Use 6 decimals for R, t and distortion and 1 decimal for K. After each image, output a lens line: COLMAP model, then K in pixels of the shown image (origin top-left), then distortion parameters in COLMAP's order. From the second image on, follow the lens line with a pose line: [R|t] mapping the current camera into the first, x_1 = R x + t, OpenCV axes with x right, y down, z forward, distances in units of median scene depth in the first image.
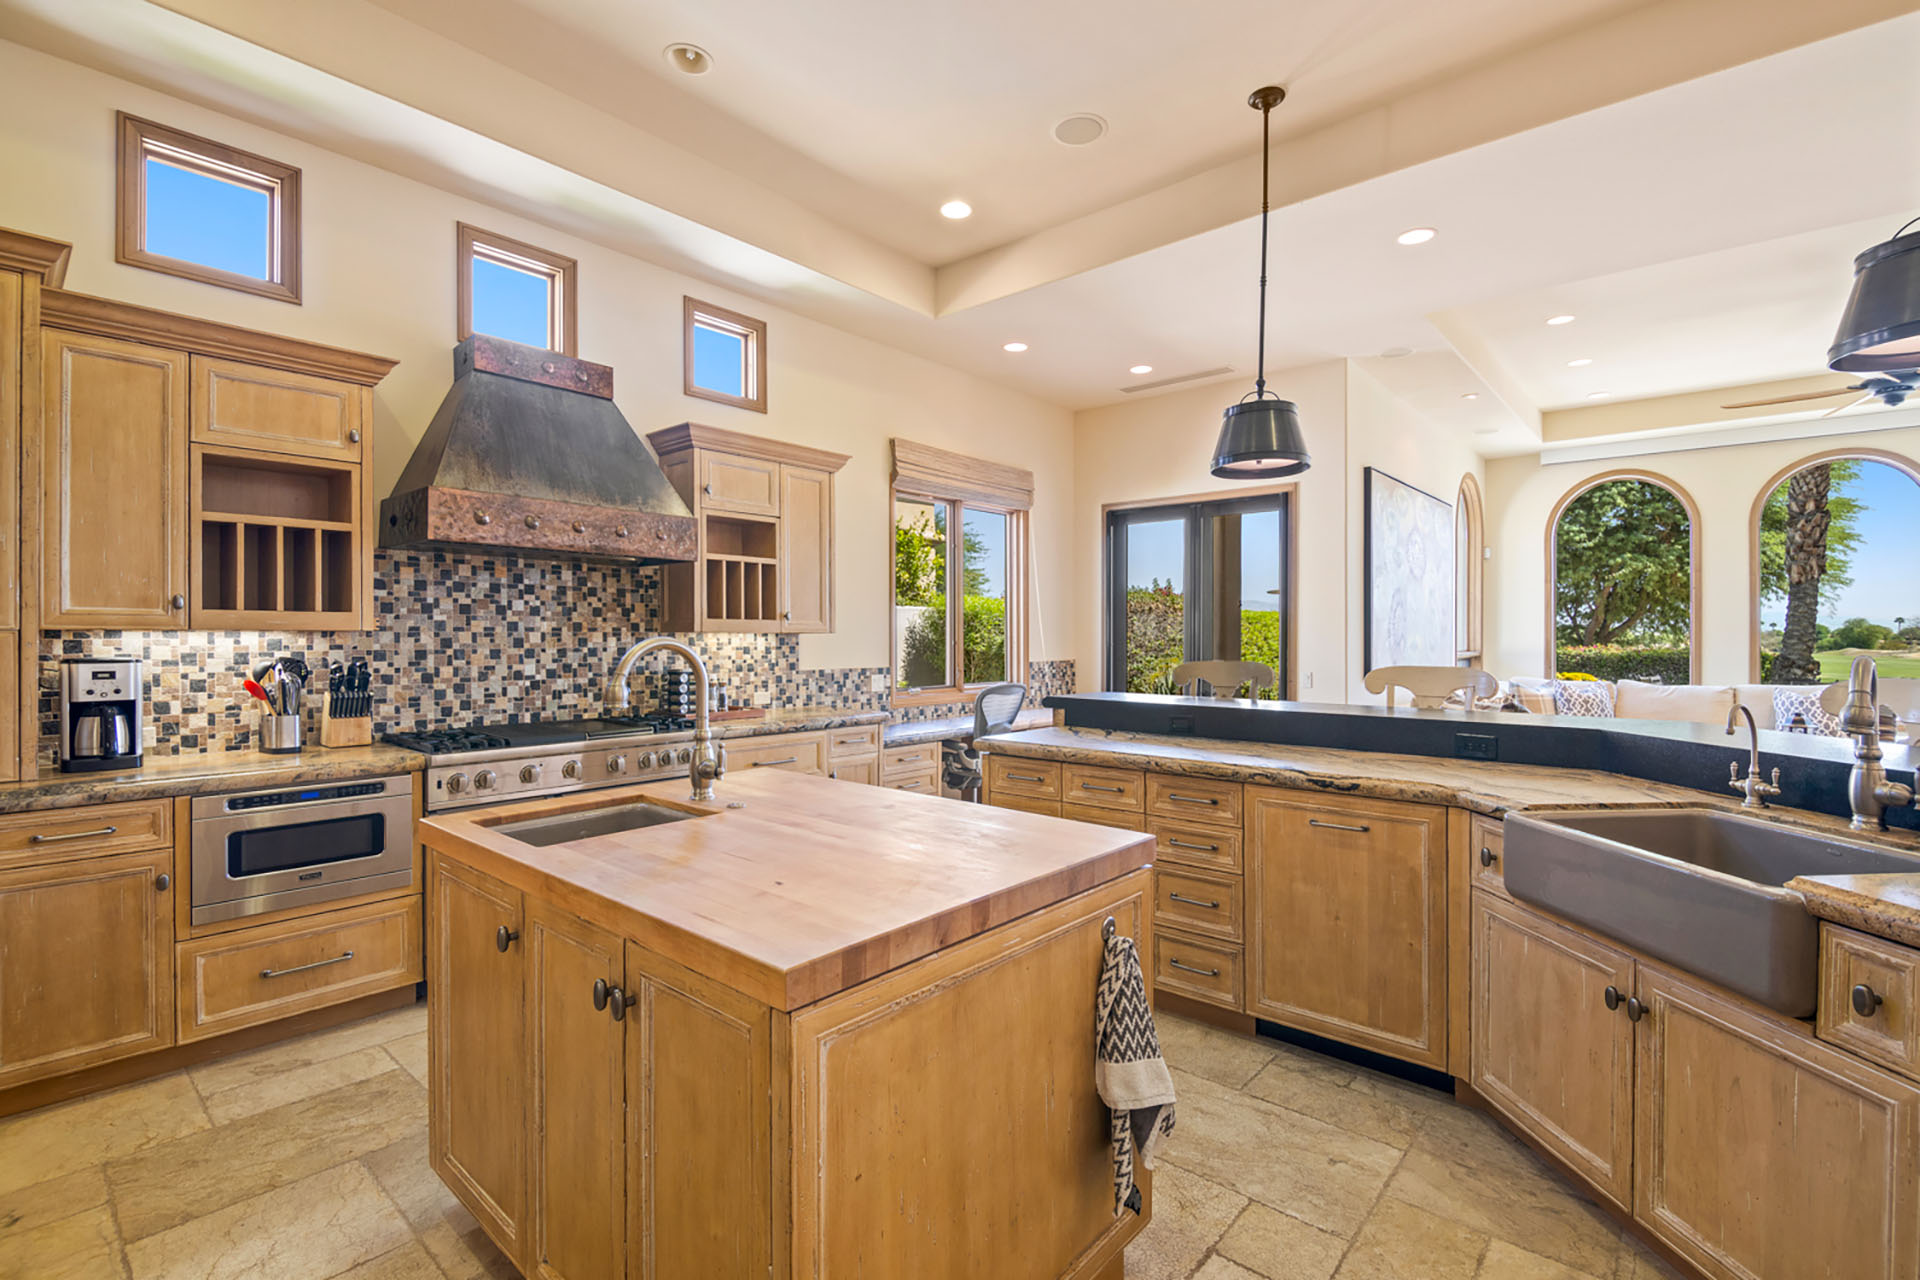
lens RADIAL K [[862.7, 0, 973.2], [0, 862.7, 630.2], [0, 0, 1]] dist [-0.004020, -0.001025]
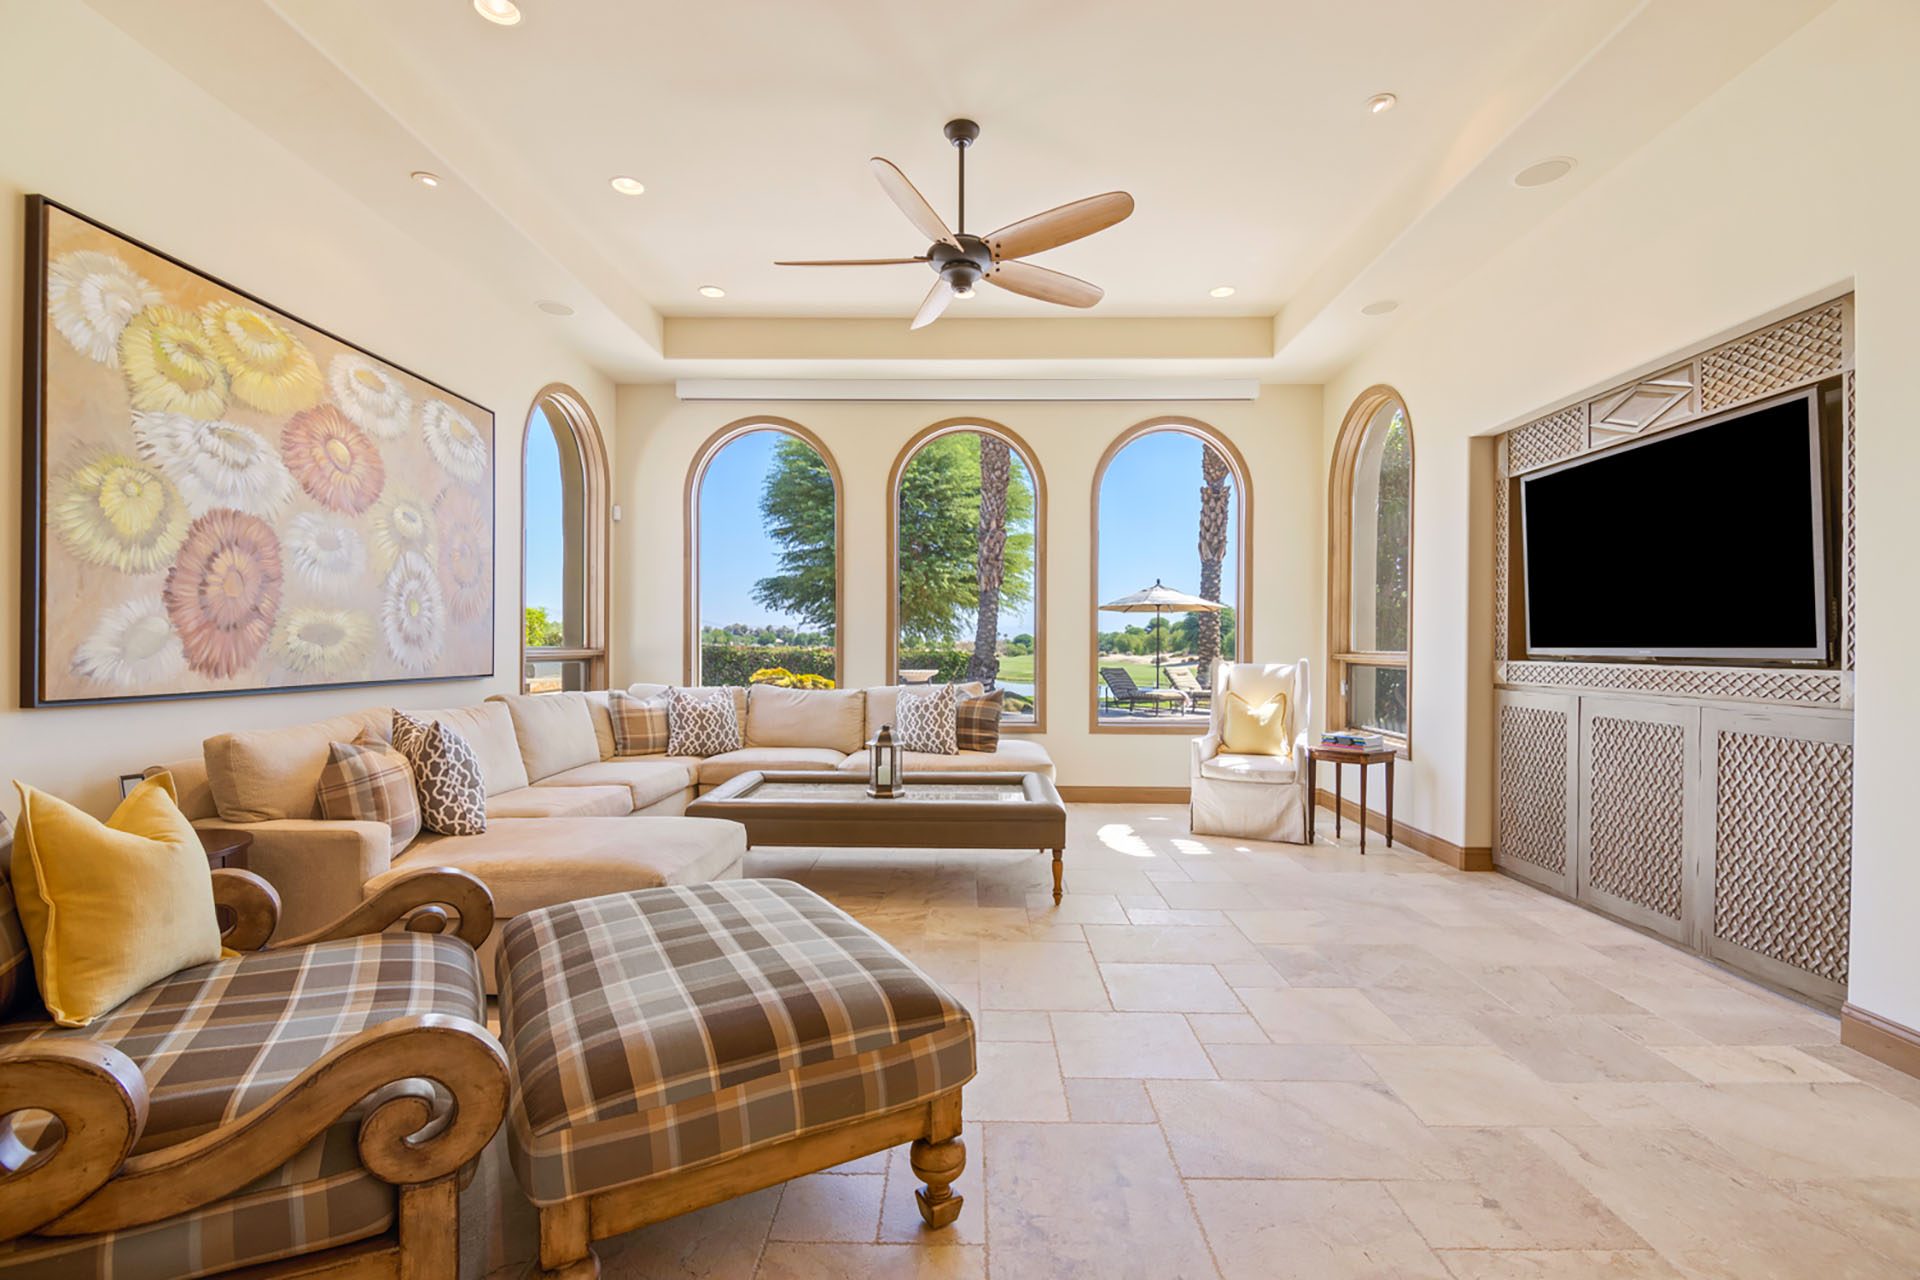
lens RADIAL K [[862.7, 0, 955.7], [0, 862.7, 643.8], [0, 0, 1]] dist [-0.004020, -0.001025]
pose [[0.767774, 0.002661, 0.640716, 0.508812], [-0.008733, 0.999942, 0.006311, 0.019329], [-0.640662, -0.010441, 0.767752, 0.376580]]
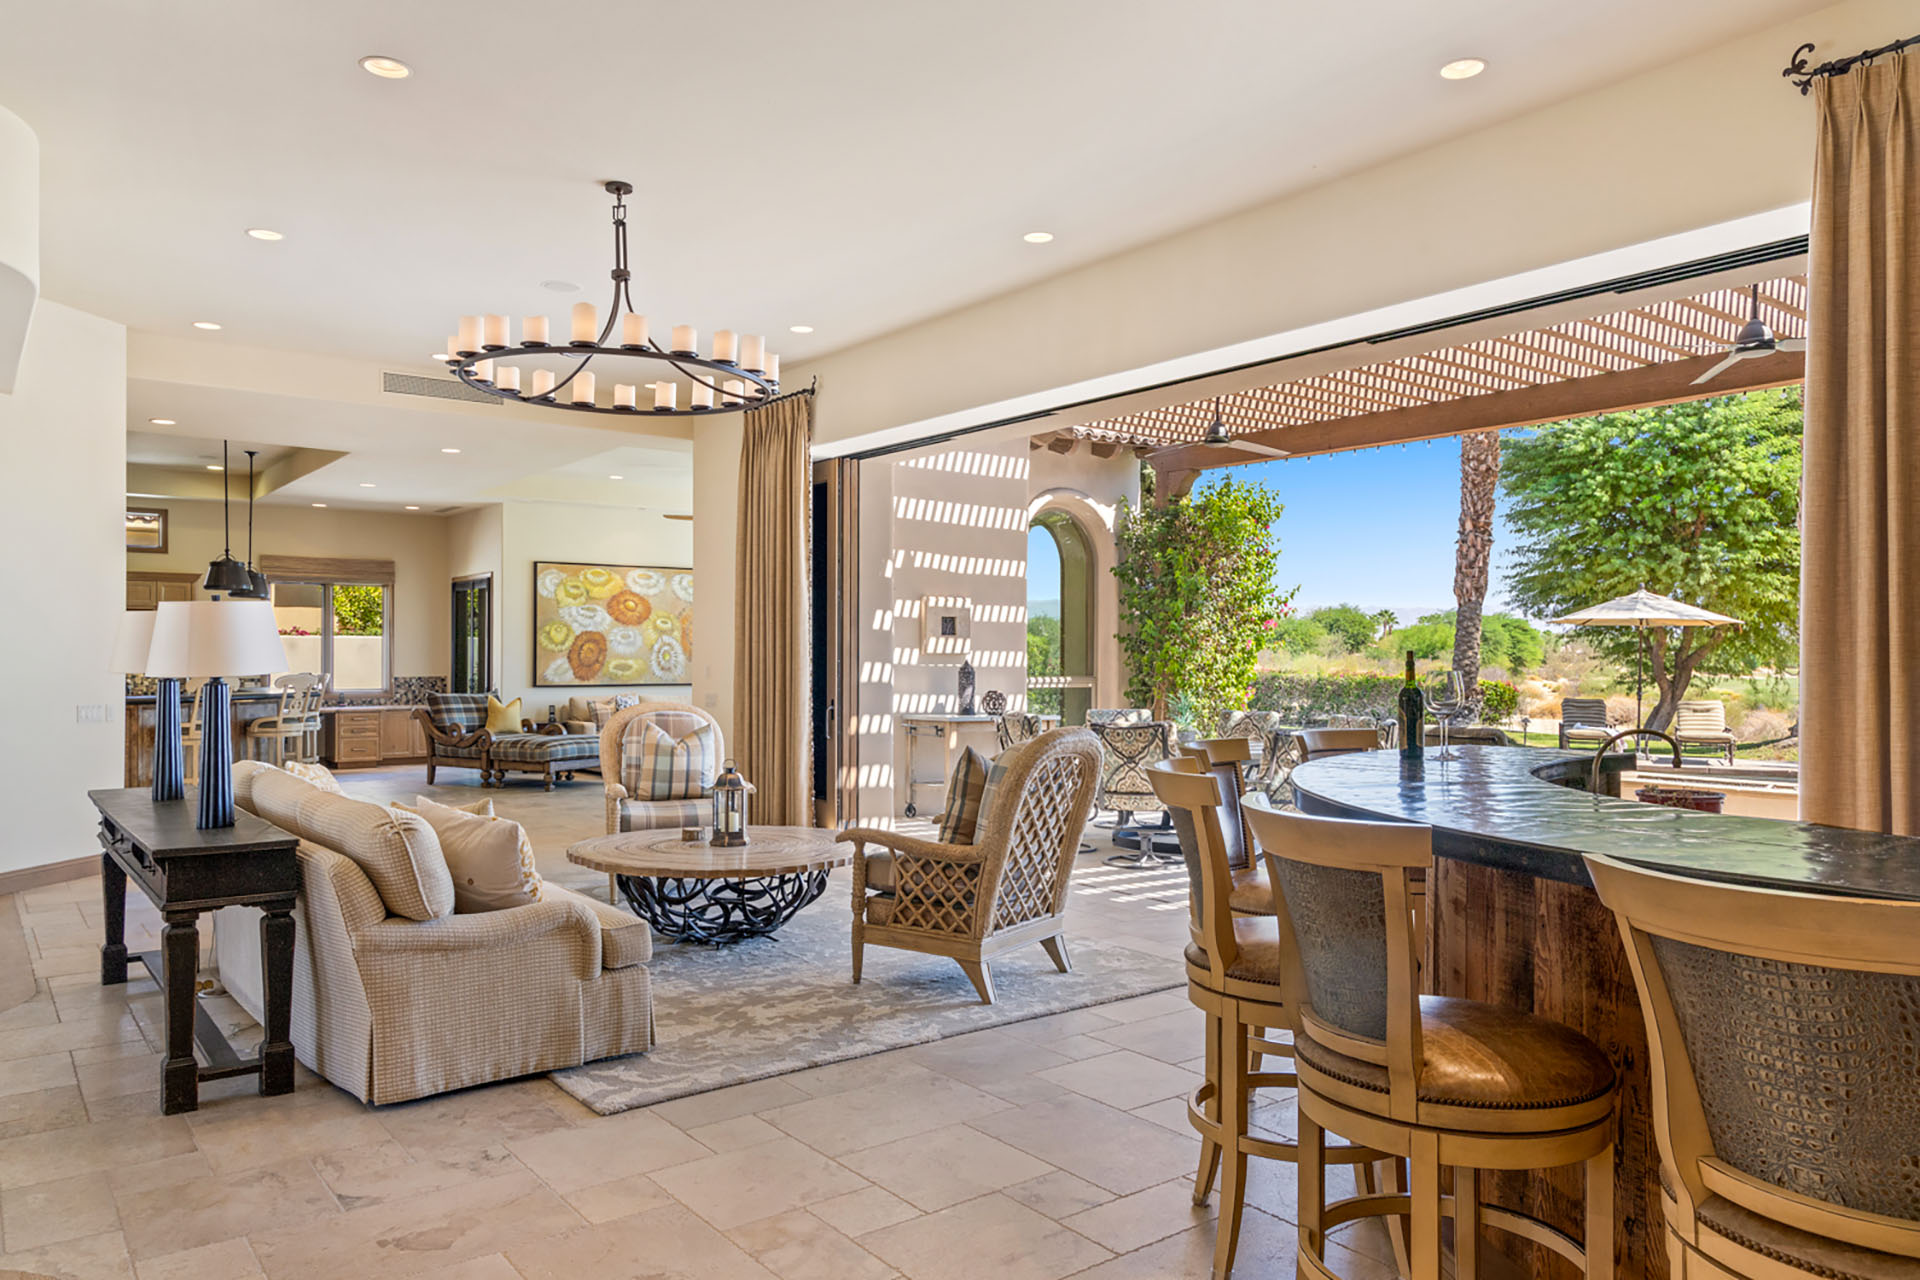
lens RADIAL K [[1299.6, 0, 962.4], [0, 1299.6, 641.0], [0, 0, 1]] dist [0.014246, 0.006216]
pose [[0.980094, -0.003774, -0.198500, 1.719479], [0.002228, 0.999965, -0.008011, -0.009993], [0.198523, 0.007409, 0.980068, -1.303423]]
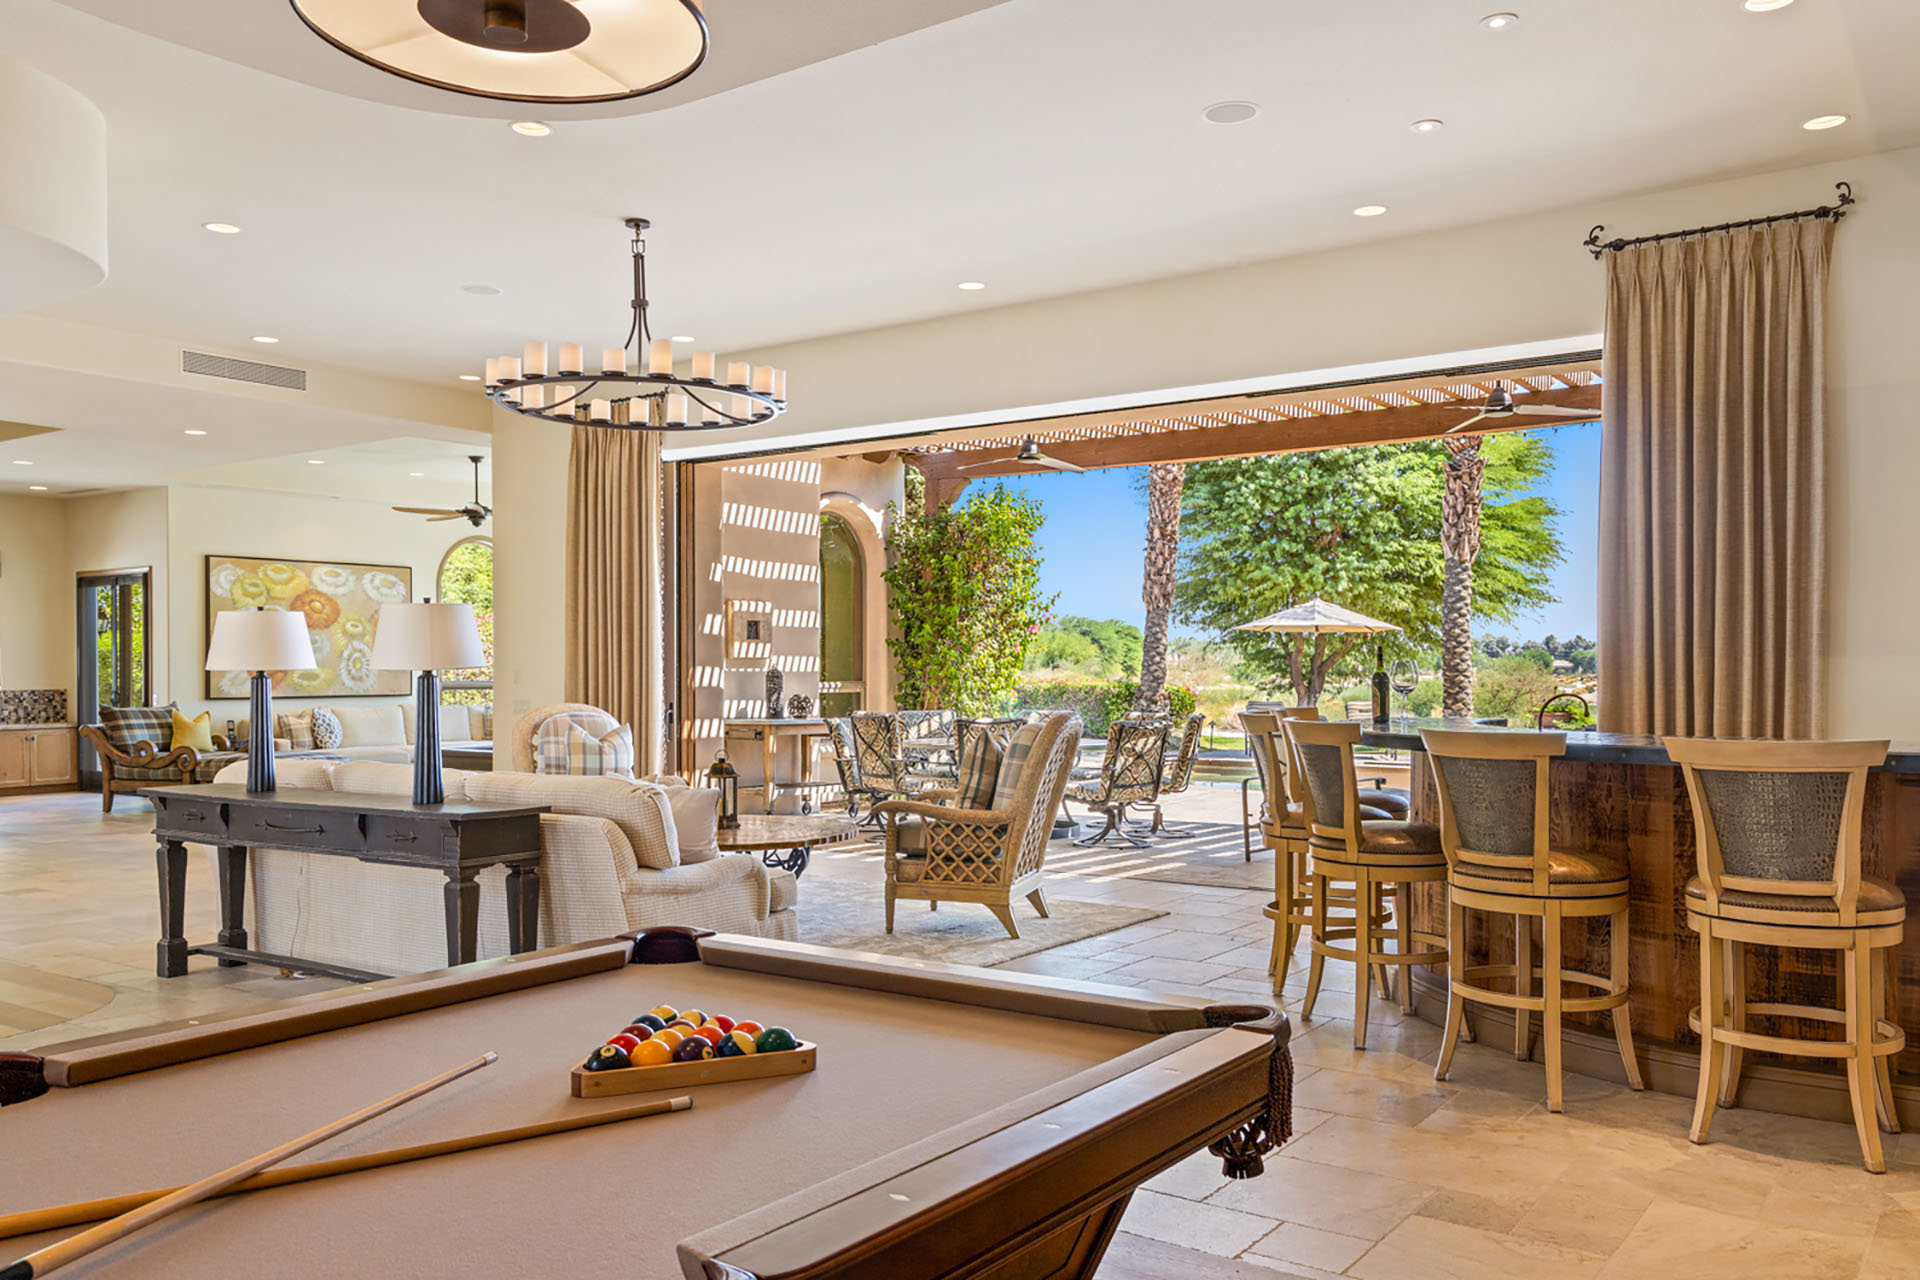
lens RADIAL K [[1496.8, 0, 957.6], [0, 1496.8, 657.0], [0, 0, 1]] dist [0.025328, 0.005392]
pose [[0.995527, -0.005774, 0.094302, 1.428343], [0.005993, 0.999980, -0.002036, -0.002314], [-0.094288, 0.002592, 0.995542, -1.626917]]
